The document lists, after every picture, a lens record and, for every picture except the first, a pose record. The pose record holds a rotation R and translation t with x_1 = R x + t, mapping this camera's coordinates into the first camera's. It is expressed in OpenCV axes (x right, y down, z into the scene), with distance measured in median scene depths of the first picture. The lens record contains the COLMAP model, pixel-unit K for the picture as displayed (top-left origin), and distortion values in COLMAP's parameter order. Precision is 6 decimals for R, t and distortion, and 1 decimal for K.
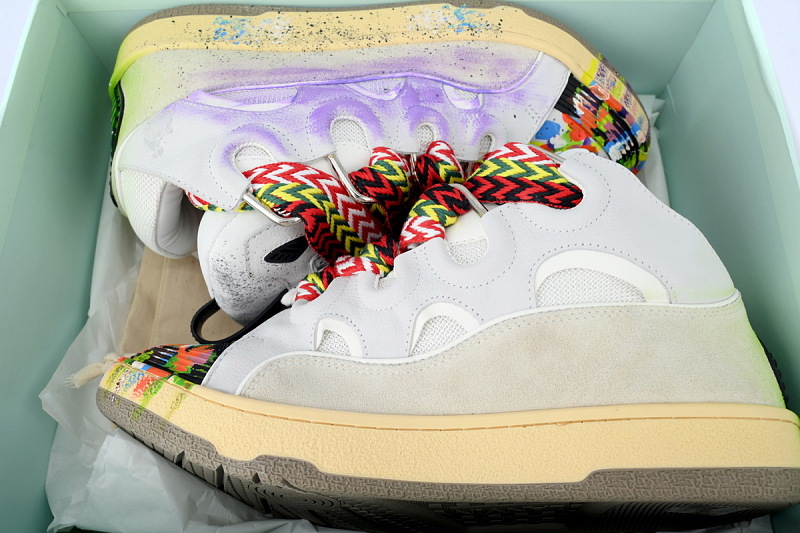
lens RADIAL K [[694.4, 0, 397.2], [0, 694.4, 266.3], [0, 0, 1]] dist [0.002225, 0.002083]
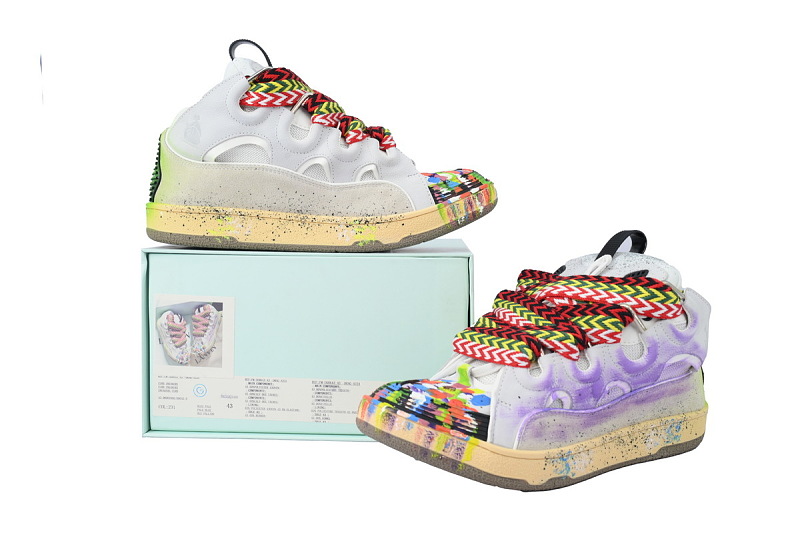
lens RADIAL K [[859.6, 0, 400.6], [0, 859.6, 261.3], [0, 0, 1]] dist [-0.005113, 0.000000]
pose [[-0.818810, 0.030981, -0.573228, 1.293359], [-0.214824, -0.942527, 0.255918, -0.343797], [-0.532354, 0.332692, 0.778406, -0.245012]]
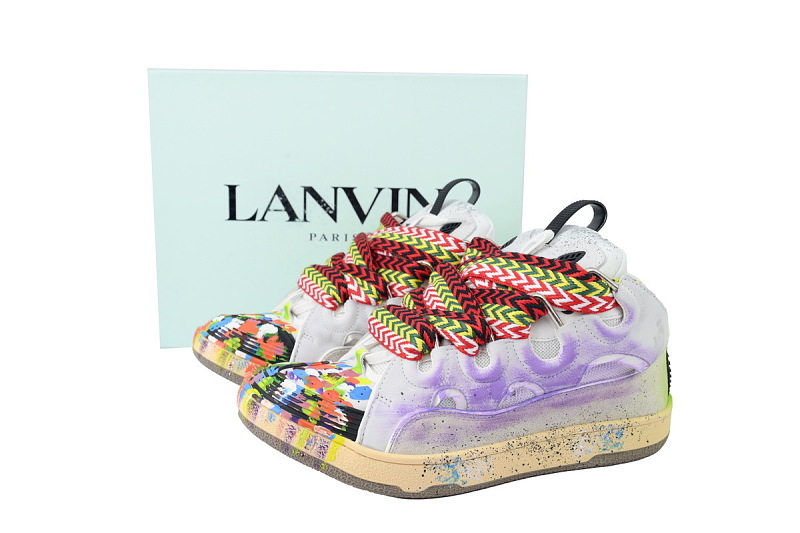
lens RADIAL K [[859.6, 0, 397.1], [0, 859.6, 270.3], [0, 0, 1]] dist [-0.005113, 0.000000]
pose [[-0.920621, 0.049049, -0.387364, 0.734125], [-0.131068, -0.973336, 0.188253, -0.286526], [-0.367801, 0.224081, 0.902502, -0.360620]]
